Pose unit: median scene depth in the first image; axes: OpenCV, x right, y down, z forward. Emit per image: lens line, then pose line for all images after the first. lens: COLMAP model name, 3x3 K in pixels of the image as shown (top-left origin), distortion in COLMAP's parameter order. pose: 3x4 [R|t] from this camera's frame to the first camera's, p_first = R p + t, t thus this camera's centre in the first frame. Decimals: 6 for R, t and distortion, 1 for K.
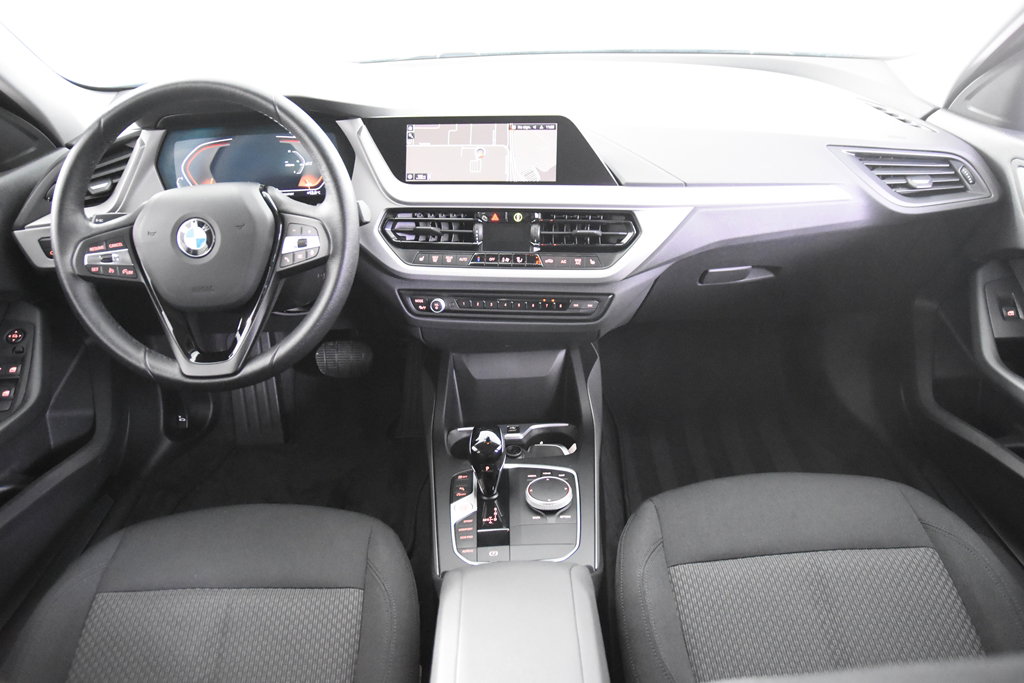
lens RADIAL K [[788.7, 0, 523.3], [0, 788.7, 346.8], [0, 0, 1]] dist [-0.131269, 0.108808]
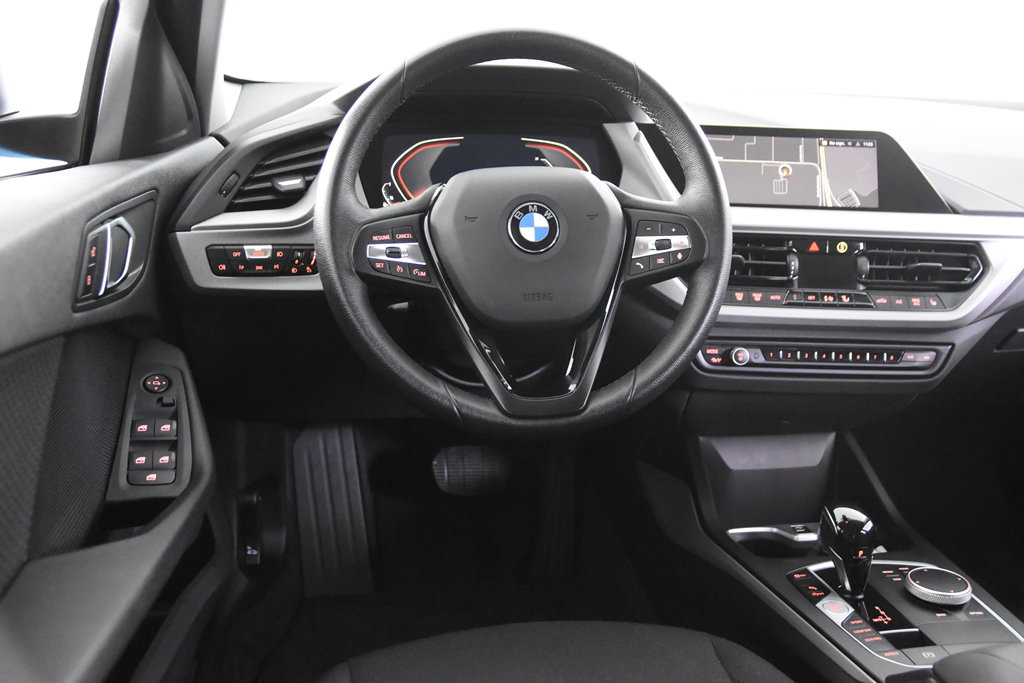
lens RADIAL K [[1008.9, 0, 518.6], [0, 1008.9, 342.5], [0, 0, 1]] dist [-0.035548, 0.000000]
pose [[0.986606, 0.021879, 0.161648, -0.496306], [0.012736, 0.977608, -0.210048, 0.143675], [-0.162624, 0.209293, 0.964235, 0.072409]]
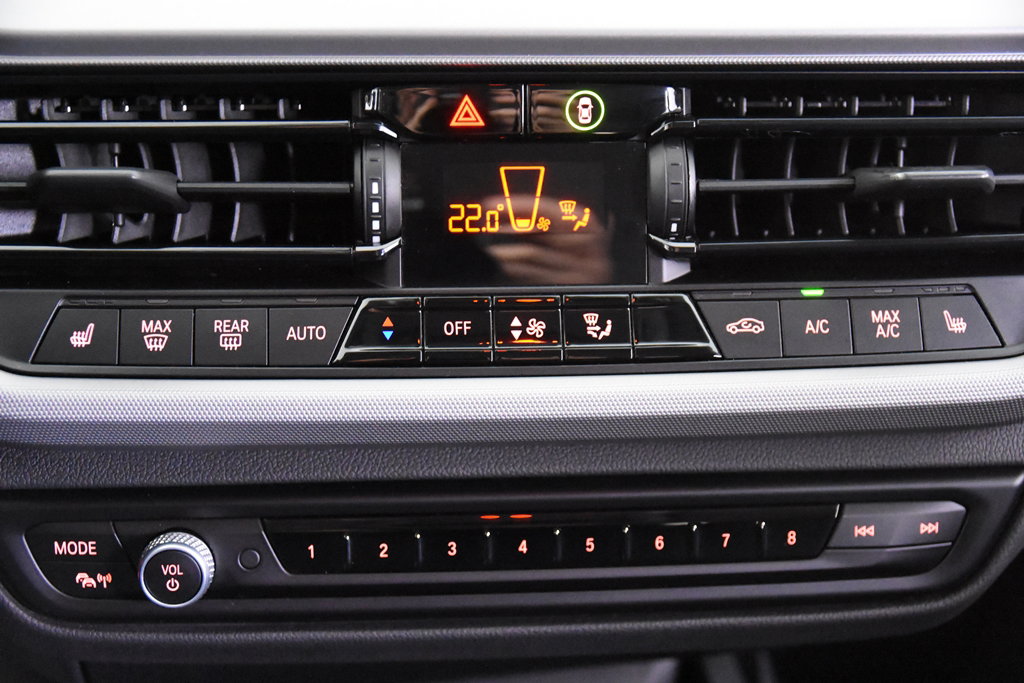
lens RADIAL K [[1576.2, 0, 512.8], [0, 1576.2, 350.8], [0, 0, 1]] dist [-0.026716, 0.000000]
pose [[0.978702, -0.047039, 0.199822, -0.104451], [0.052204, 0.998423, -0.020655, -0.096324], [-0.198535, 0.030647, 0.979614, 0.612155]]
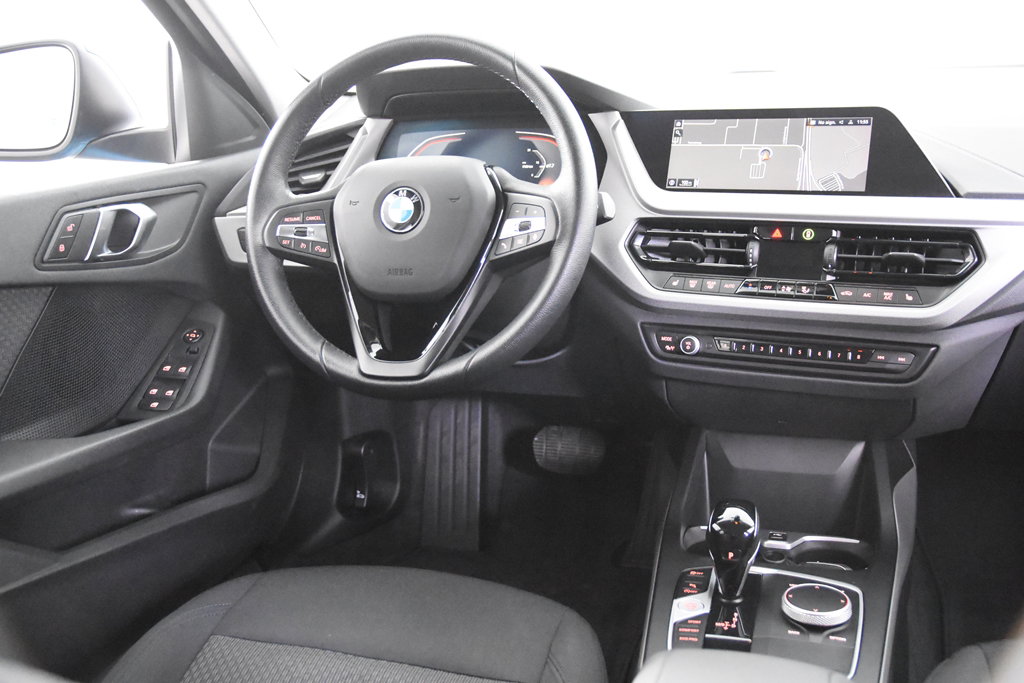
lens RADIAL K [[1008.9, 0, 504.9], [0, 1008.9, 341.9], [0, 0, 1]] dist [-0.035548, 0.000000]
pose [[0.943591, 0.080001, -0.321305, 0.036156], [-0.144992, 0.972224, -0.183732, 0.152317], [0.297681, 0.219954, 0.928981, 0.041963]]
